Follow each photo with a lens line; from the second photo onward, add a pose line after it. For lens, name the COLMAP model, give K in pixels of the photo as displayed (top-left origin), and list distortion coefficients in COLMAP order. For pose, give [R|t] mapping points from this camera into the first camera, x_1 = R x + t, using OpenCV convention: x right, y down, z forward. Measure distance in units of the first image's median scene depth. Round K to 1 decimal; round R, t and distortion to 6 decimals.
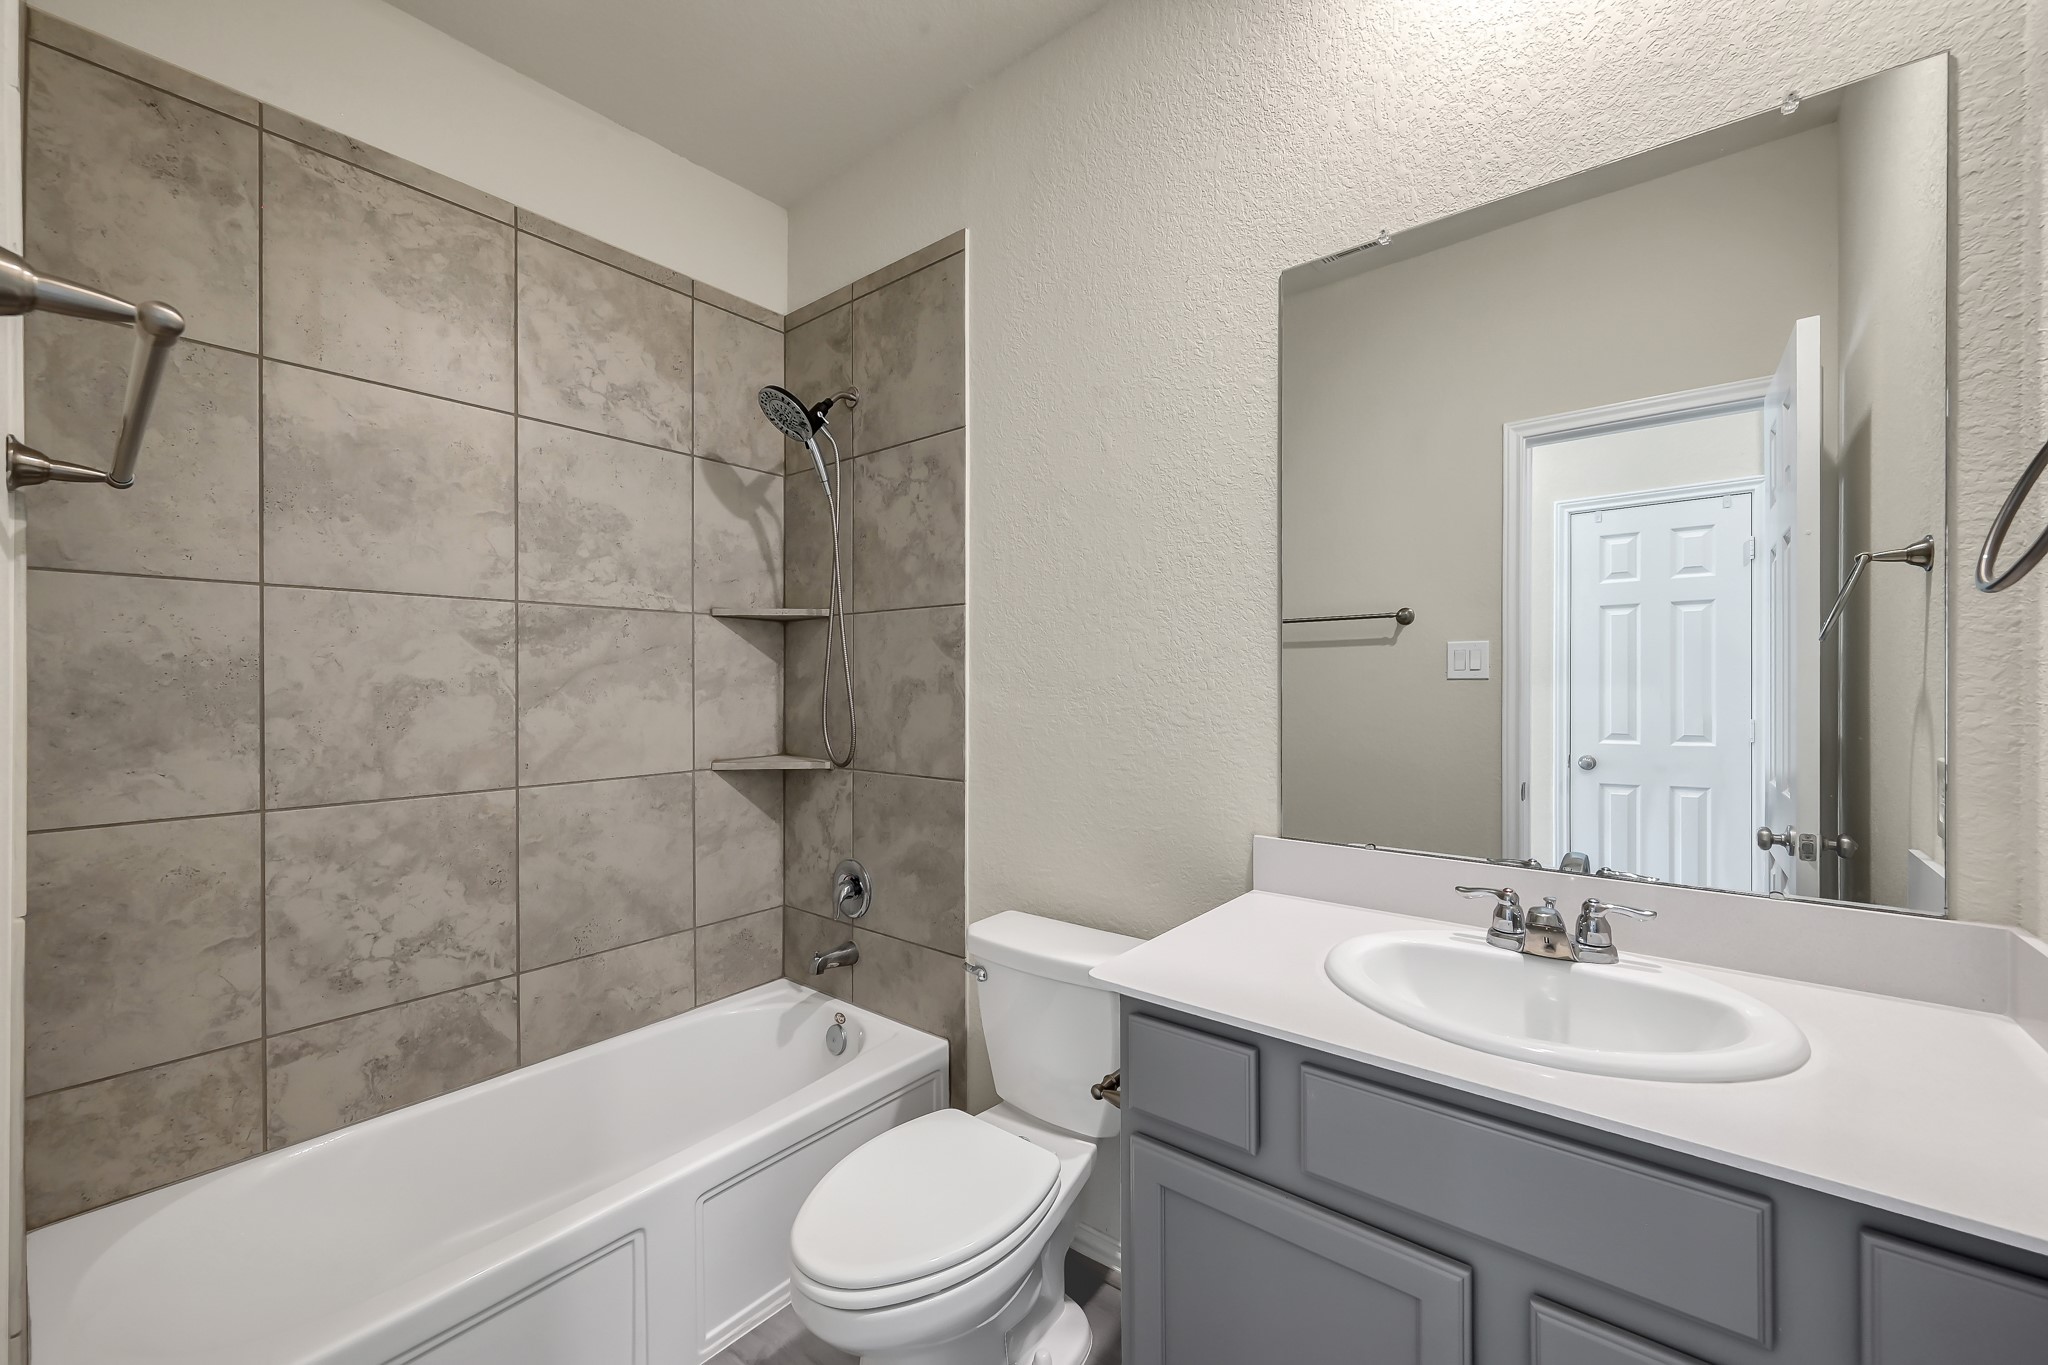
lens RADIAL K [[806.6, 0, 1019.4], [0, 806.6, 682.7], [0, 0, 1]] dist [-0.002036, 0.000995]
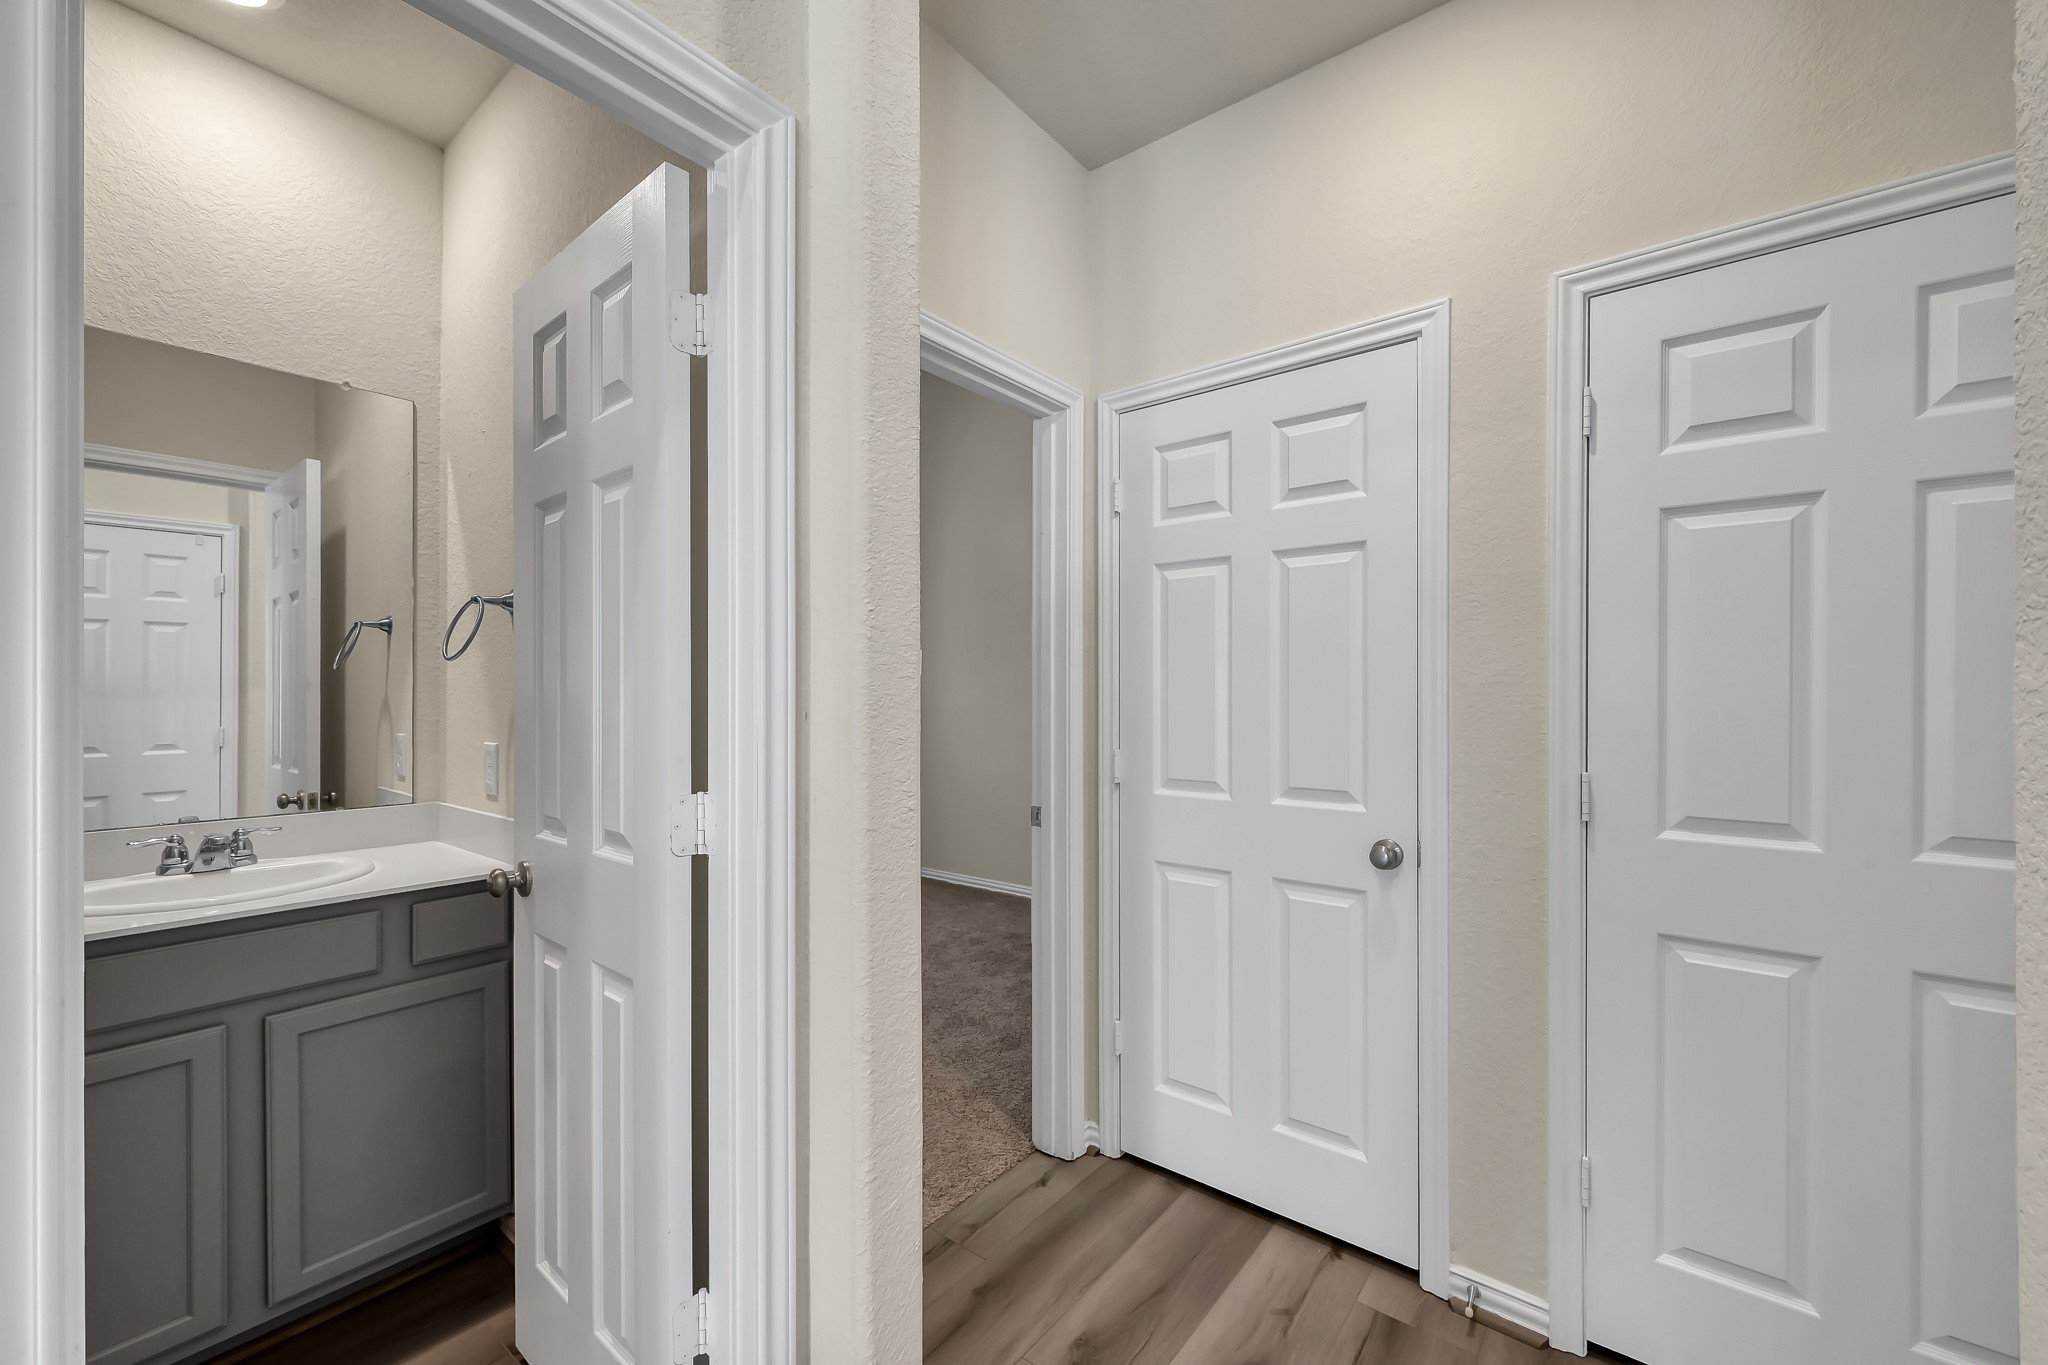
lens RADIAL K [[806.6, 0, 1036.0], [0, 806.6, 694.7], [0, 0, 1]] dist [-0.002036, 0.000995]
pose [[-0.020812, 0.002430, 0.999780, -0.491300], [-0.000776, 0.999997, -0.002447, 0.001948], [-0.999783, -0.000827, -0.020810, -0.293157]]
